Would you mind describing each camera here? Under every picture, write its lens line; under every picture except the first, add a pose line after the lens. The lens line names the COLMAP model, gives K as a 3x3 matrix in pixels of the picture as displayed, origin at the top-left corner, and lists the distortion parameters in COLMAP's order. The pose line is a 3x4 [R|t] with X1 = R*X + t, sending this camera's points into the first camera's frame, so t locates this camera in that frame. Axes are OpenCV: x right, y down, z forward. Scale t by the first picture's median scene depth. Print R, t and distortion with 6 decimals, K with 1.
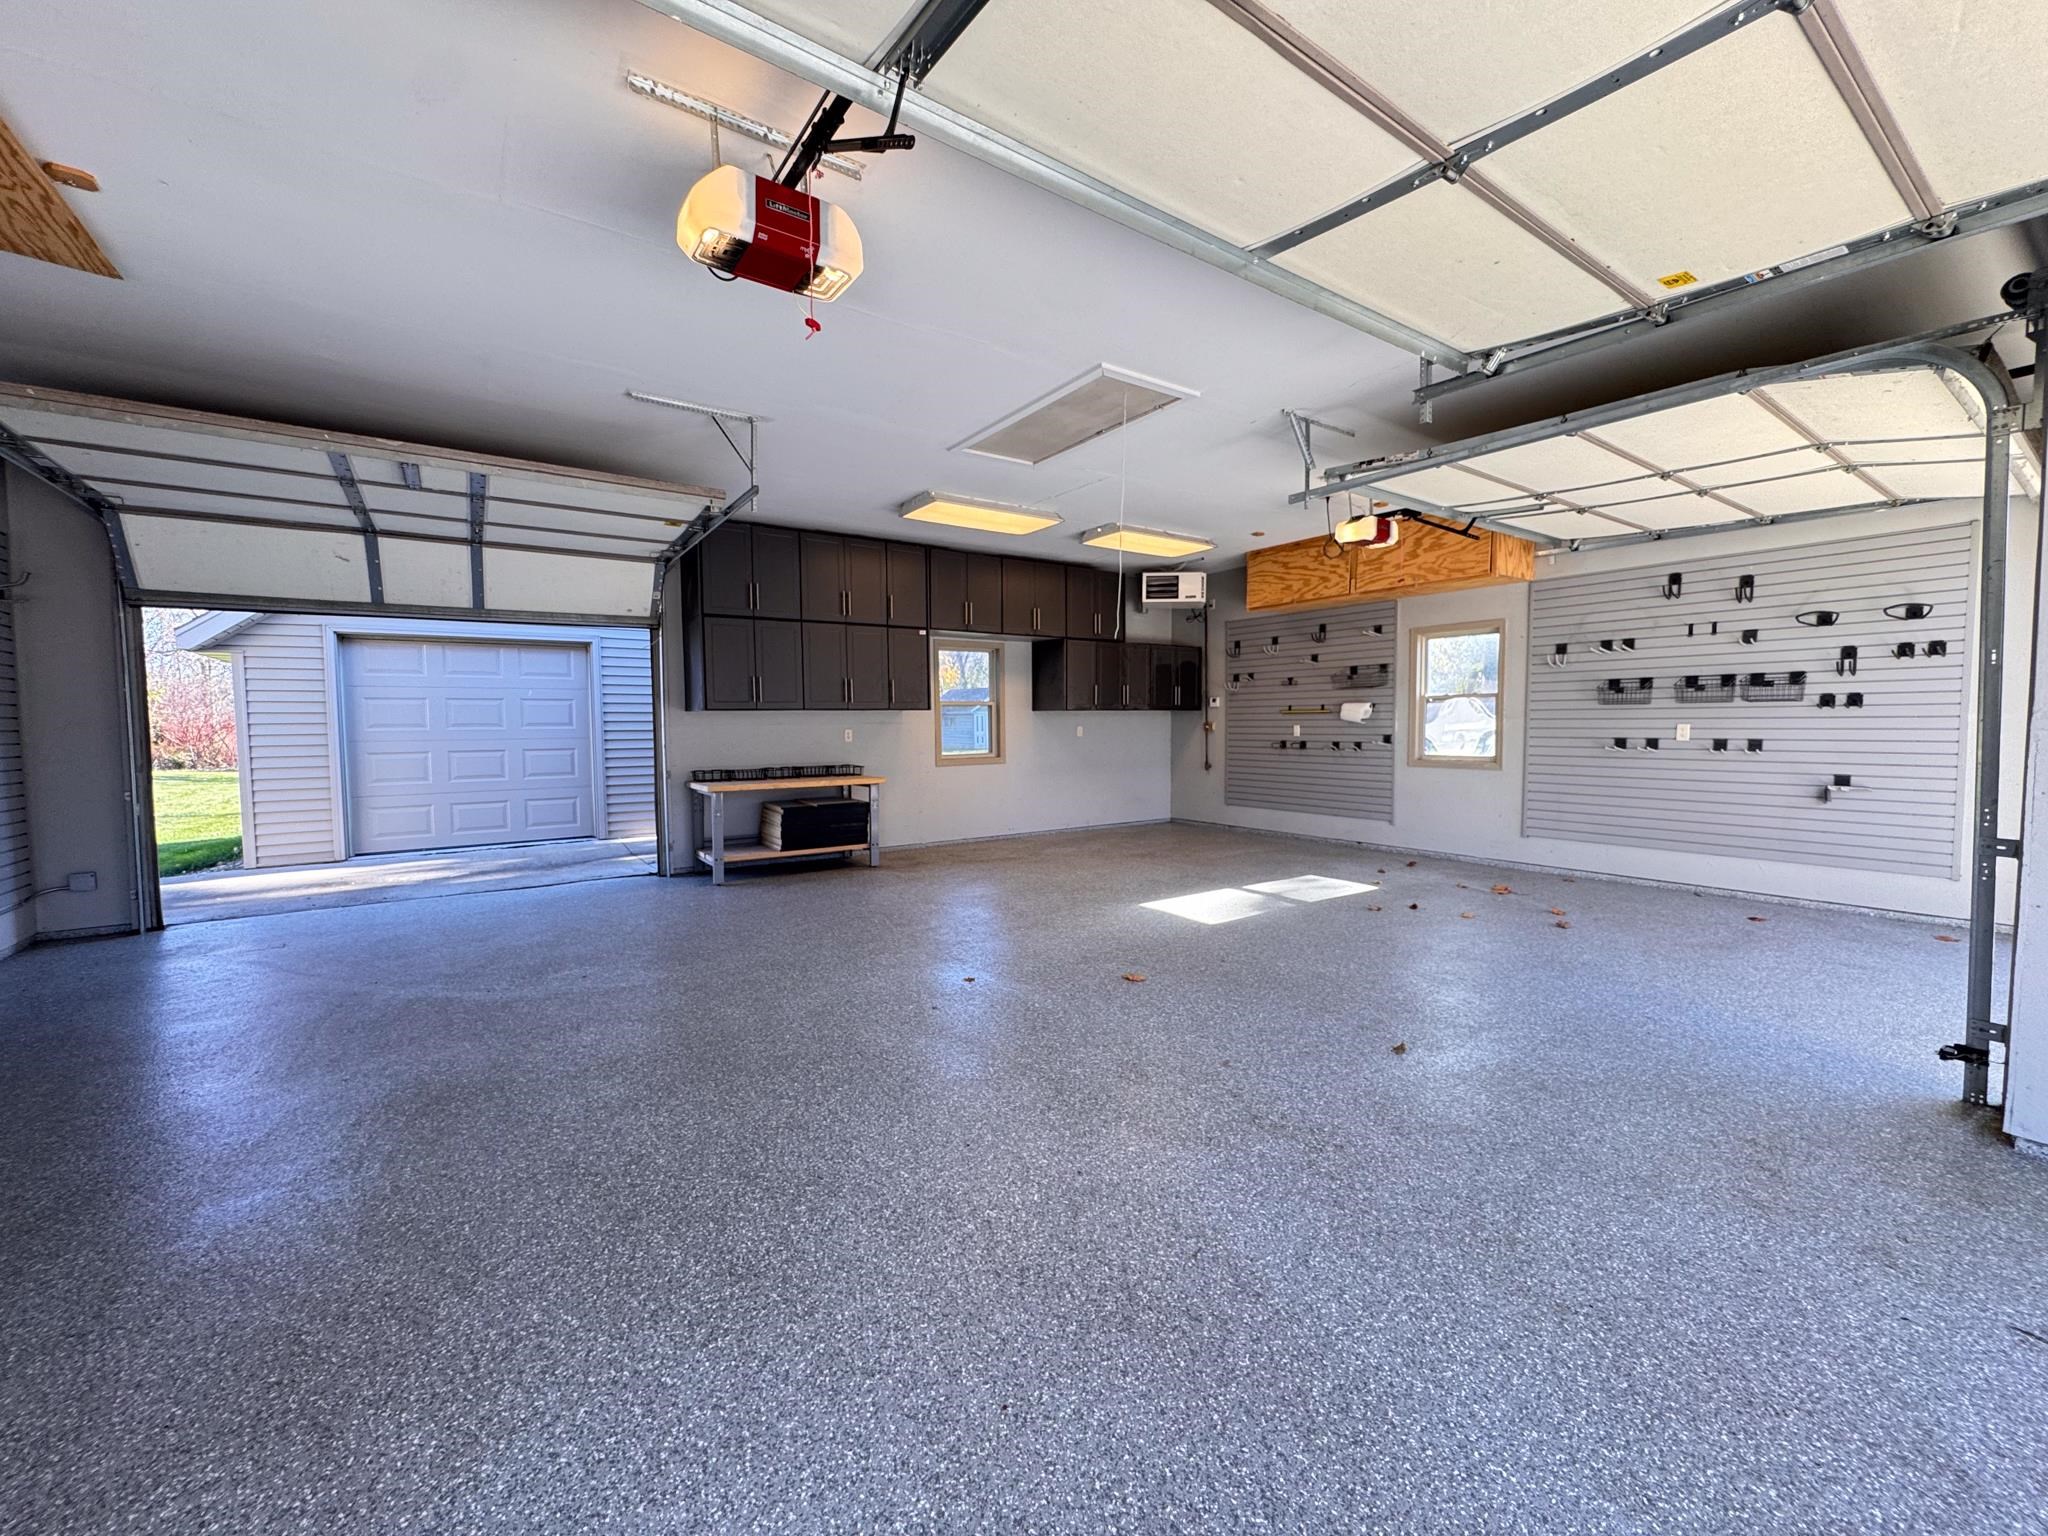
lens RADIAL K [[819.9, 0, 1020.2], [0, 819.9, 760.4], [0, 0, 1]] dist [-0.002340, -0.000371]
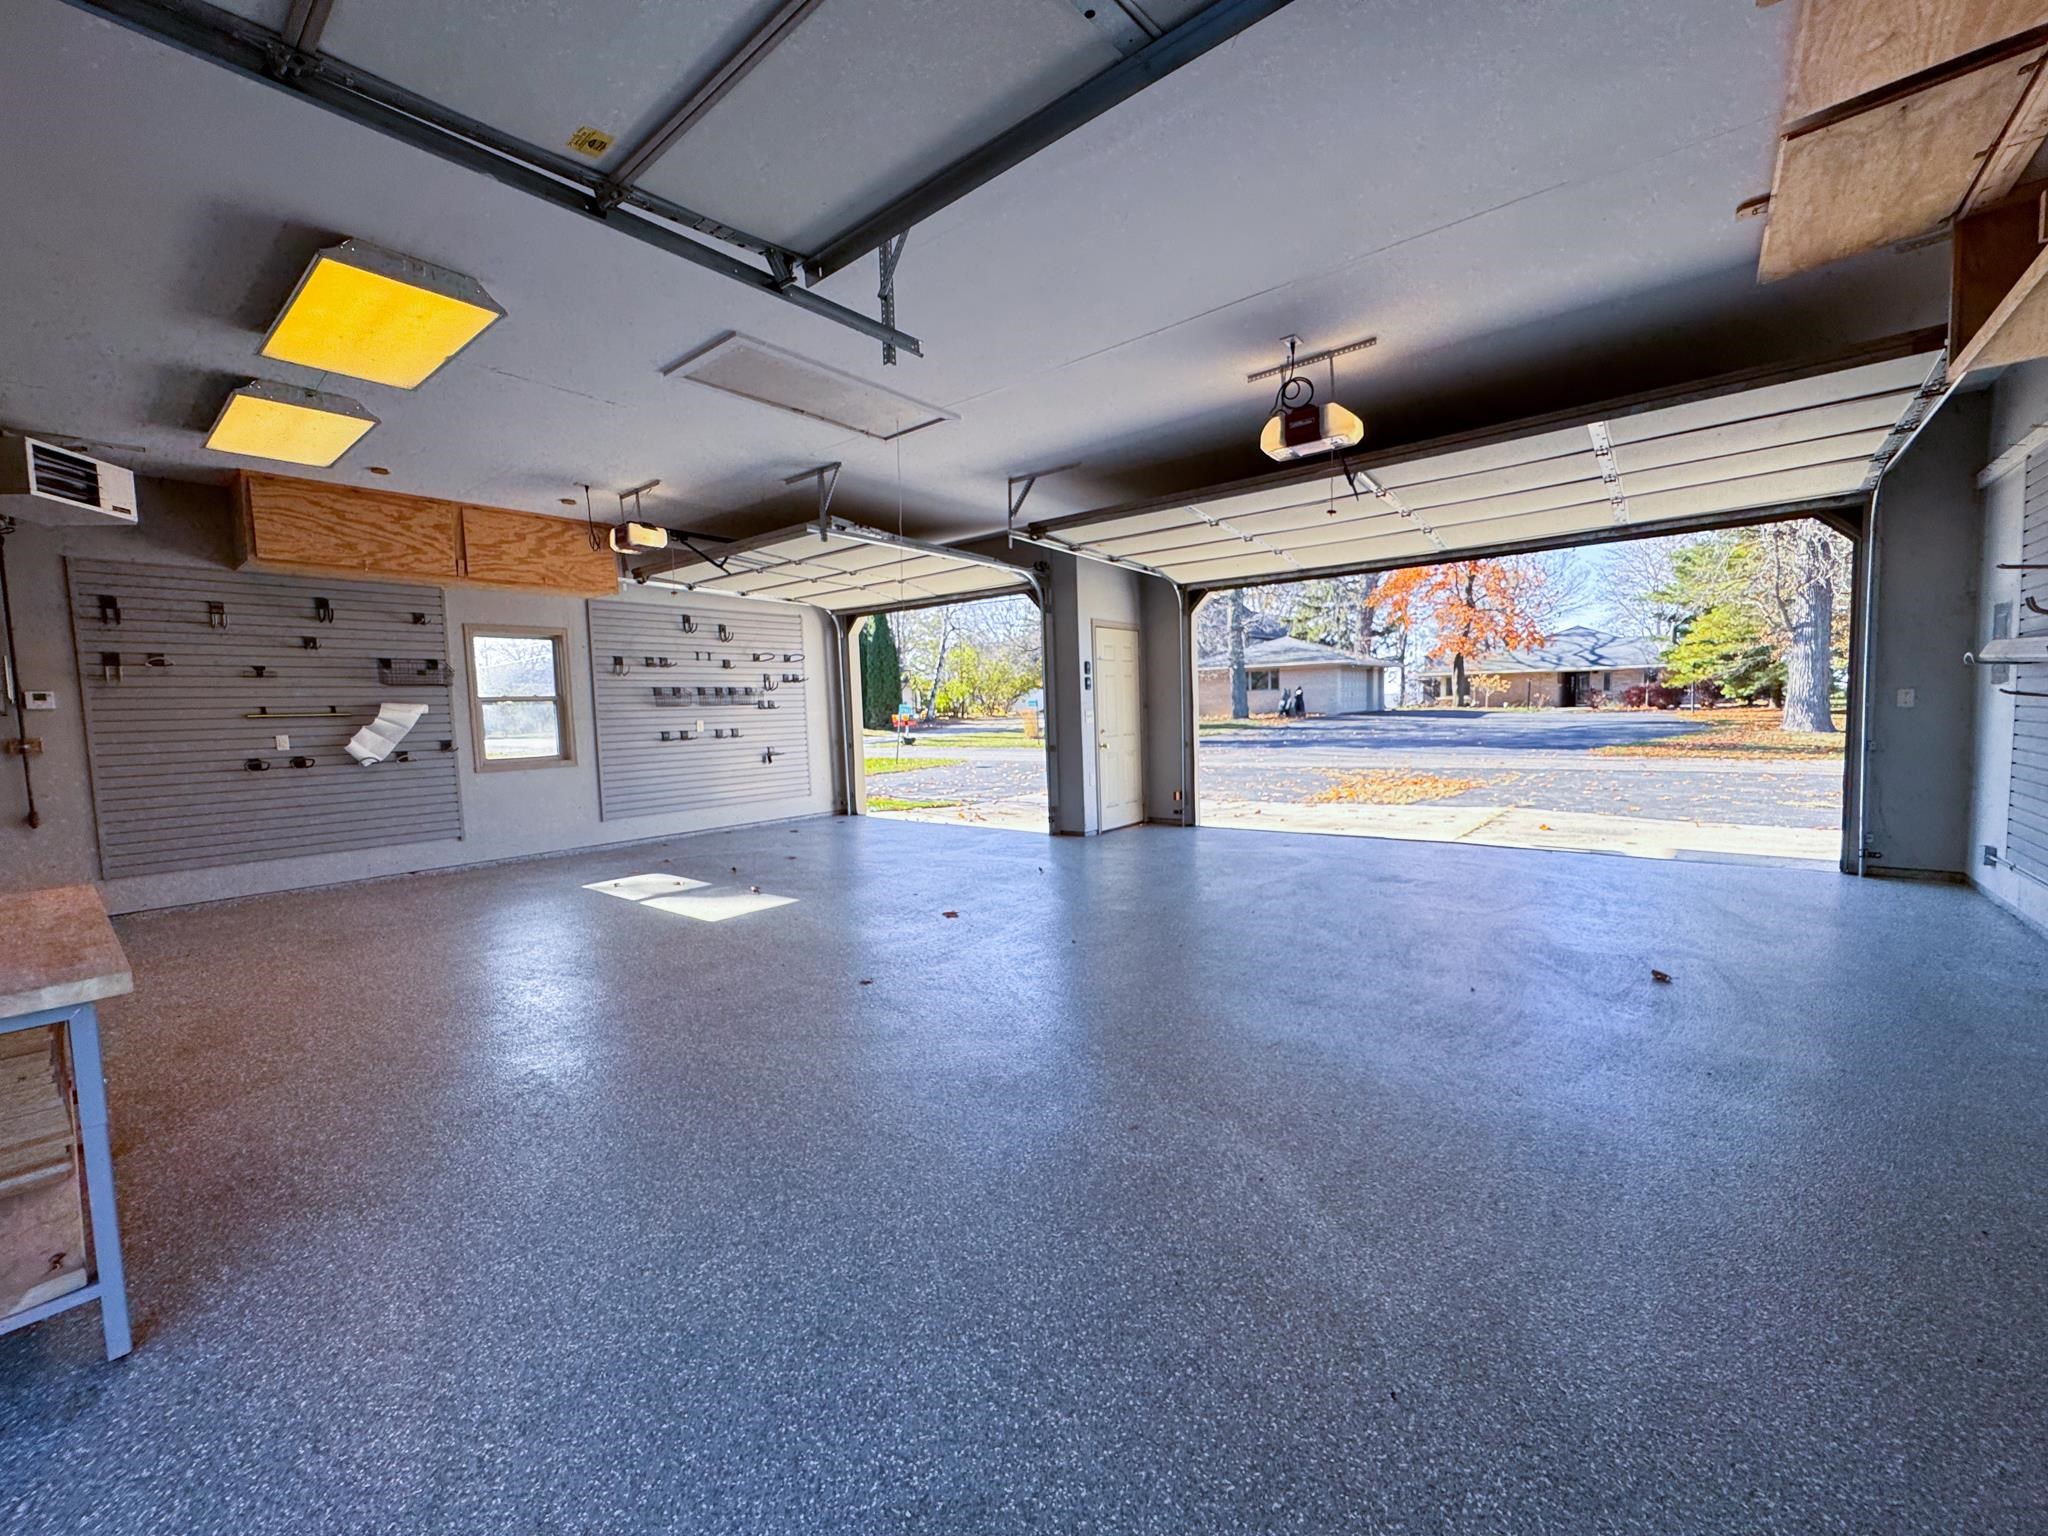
lens RADIAL K [[819.9, 0, 1020.3], [0, 819.9, 774.7], [0, 0, 1]] dist [-0.002340, -0.000371]
pose [[-0.270307, -0.063220, 0.960696, -0.651887], [0.074962, 0.993431, 0.086466, -0.028536], [-0.959852, 0.095388, -0.263792, 0.739919]]
